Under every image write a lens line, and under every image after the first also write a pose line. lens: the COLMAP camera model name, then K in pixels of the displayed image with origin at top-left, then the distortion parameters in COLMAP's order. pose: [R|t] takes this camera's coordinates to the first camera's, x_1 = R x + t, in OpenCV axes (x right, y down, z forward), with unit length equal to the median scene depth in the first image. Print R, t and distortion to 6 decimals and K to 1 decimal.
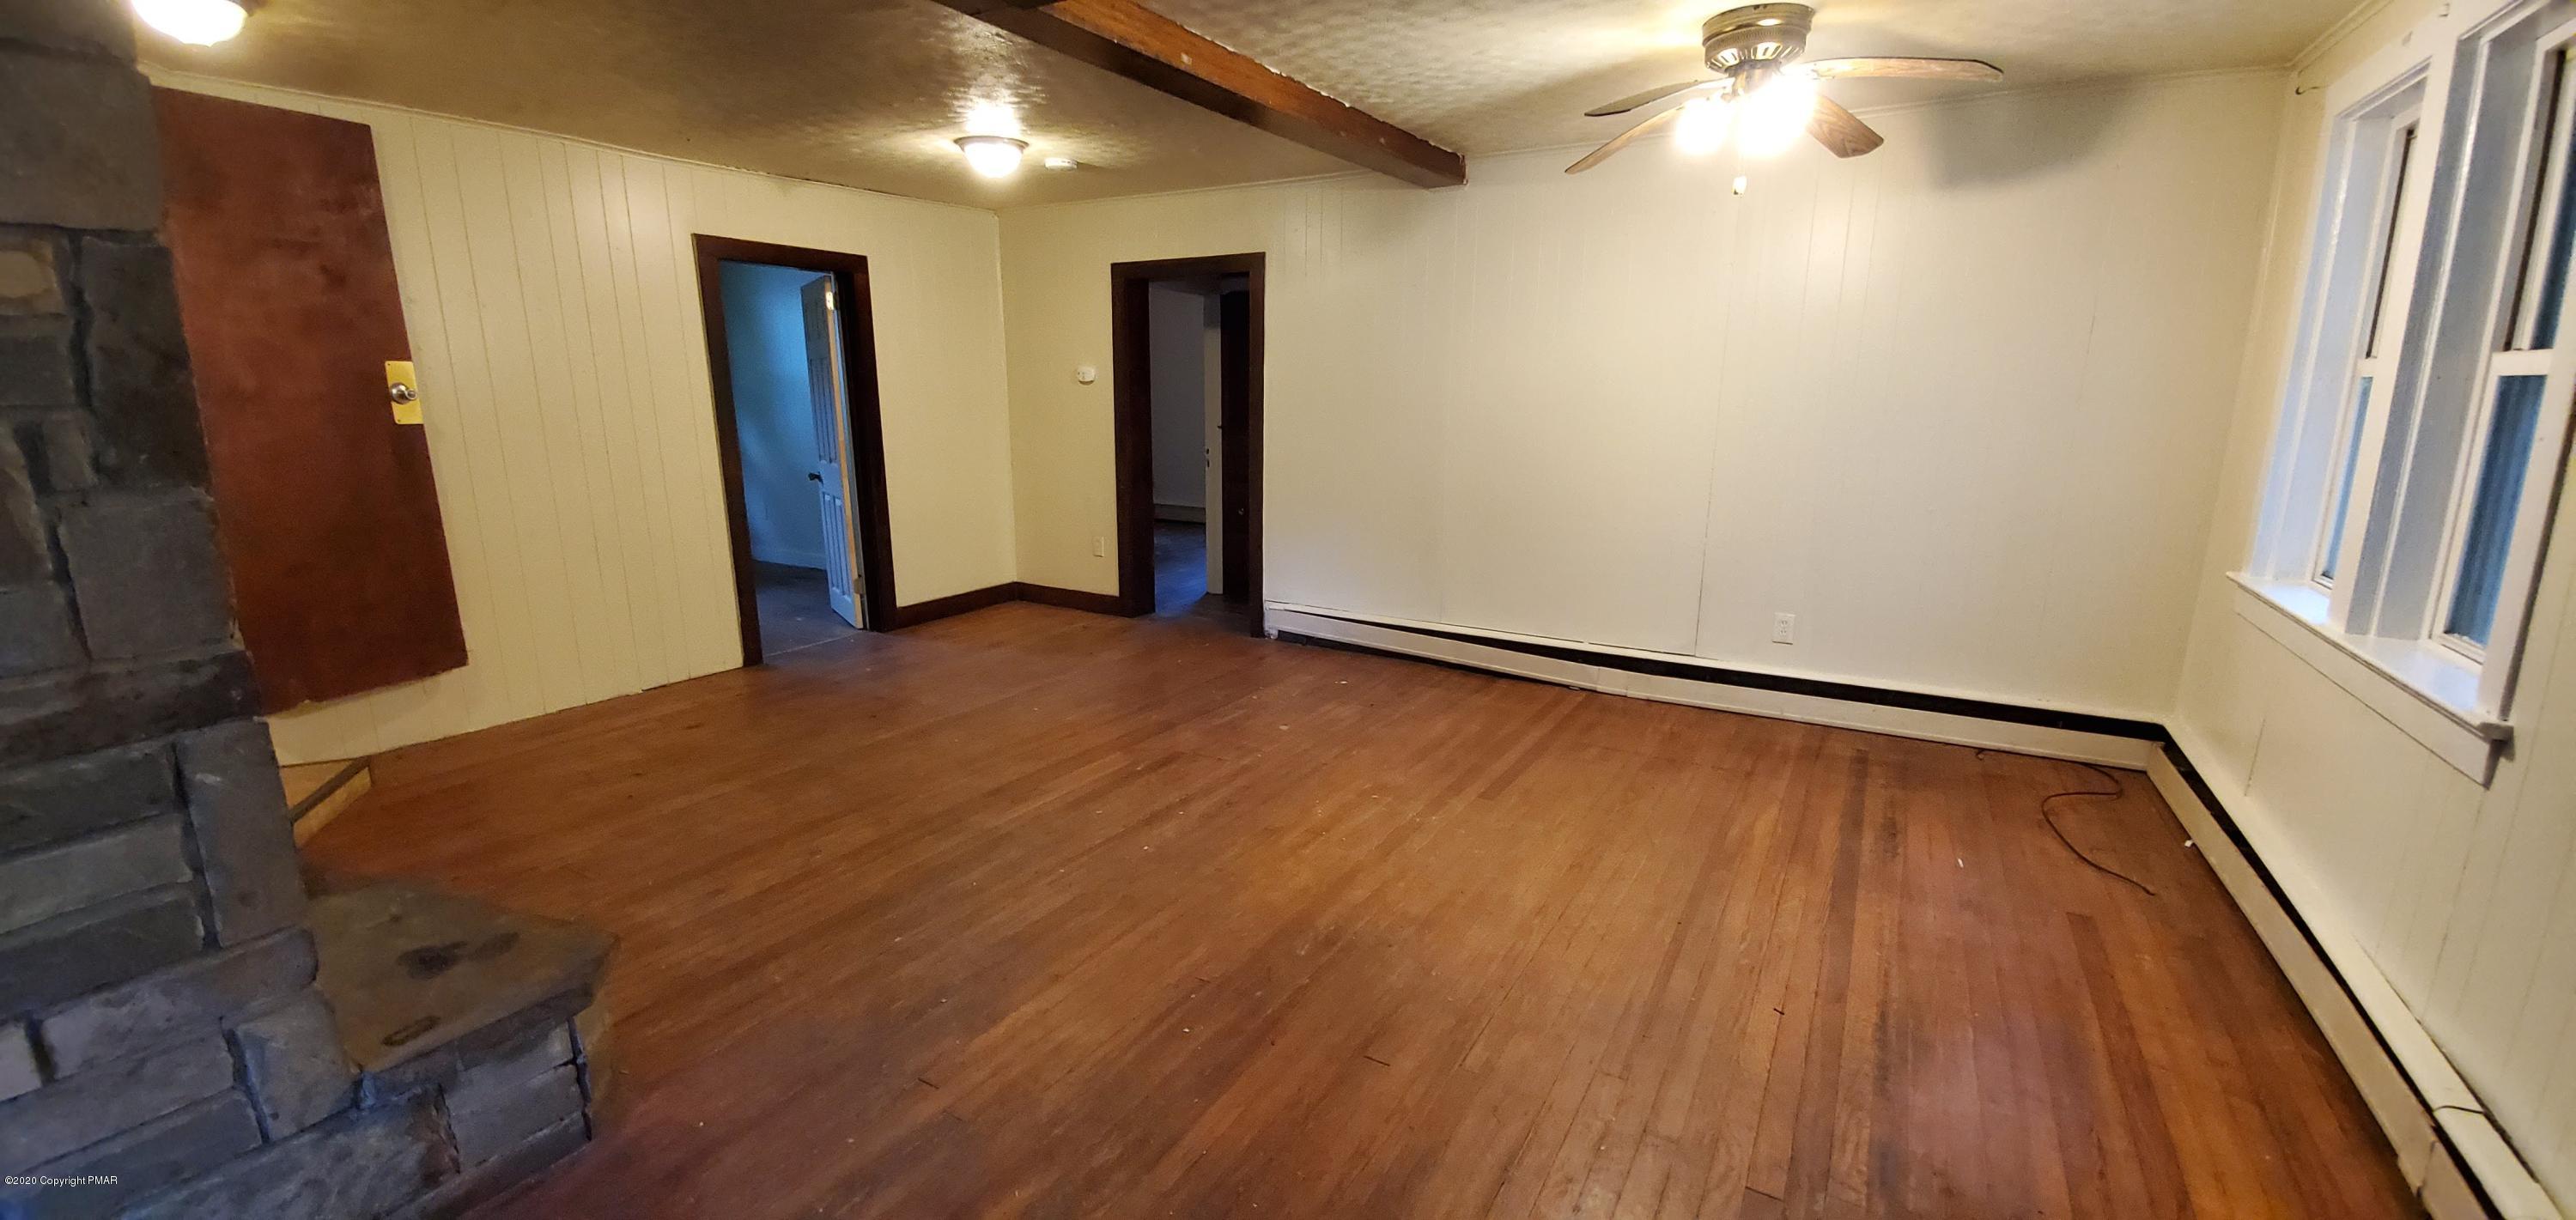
lens RADIAL K [[996.7, 0, 1288.0], [0, 996.7, 610.0], [0, 0, 1]] dist [0.009980, -0.012238]
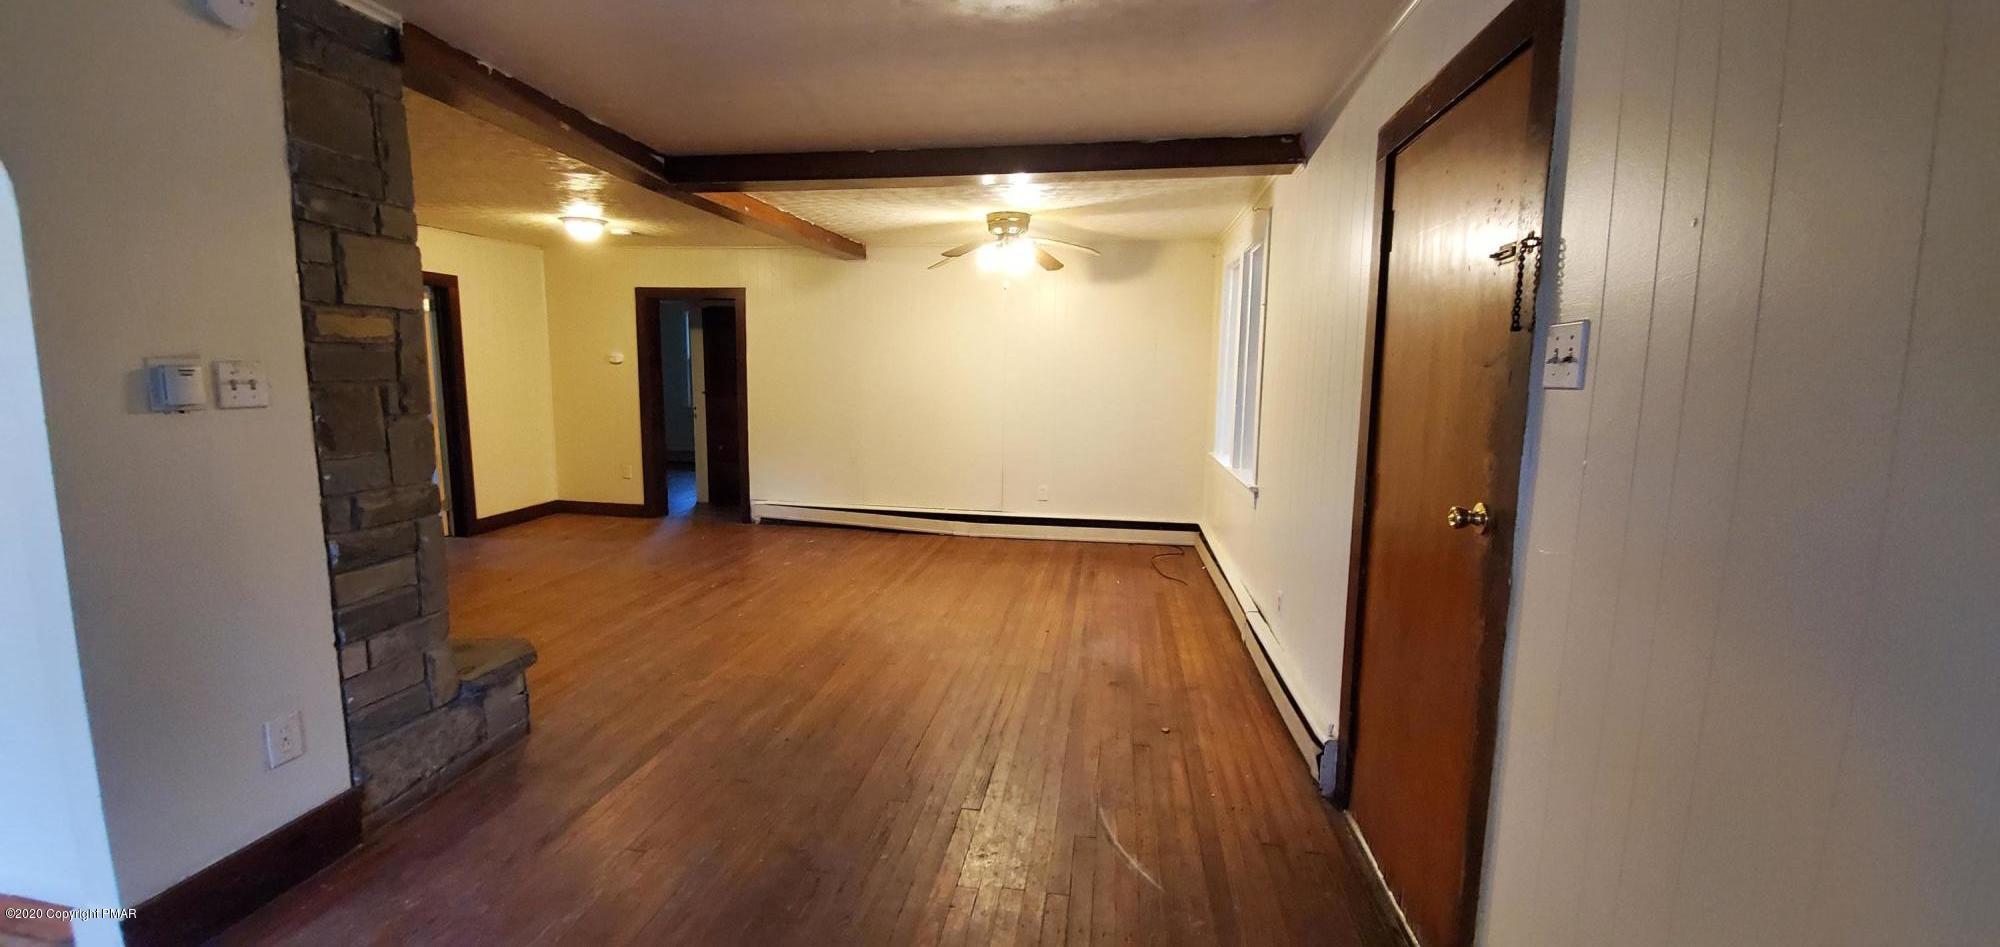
lens RADIAL K [[773.9, 0, 1000.0], [0, 773.9, 473.5], [0, 0, 1]] dist [0.009980, -0.012238]
pose [[0.920754, -0.041880, 0.387889, -0.229926], [0.072285, 0.995321, -0.064123, 0.097391], [-0.383389, 0.087080, 0.919473, -0.505496]]
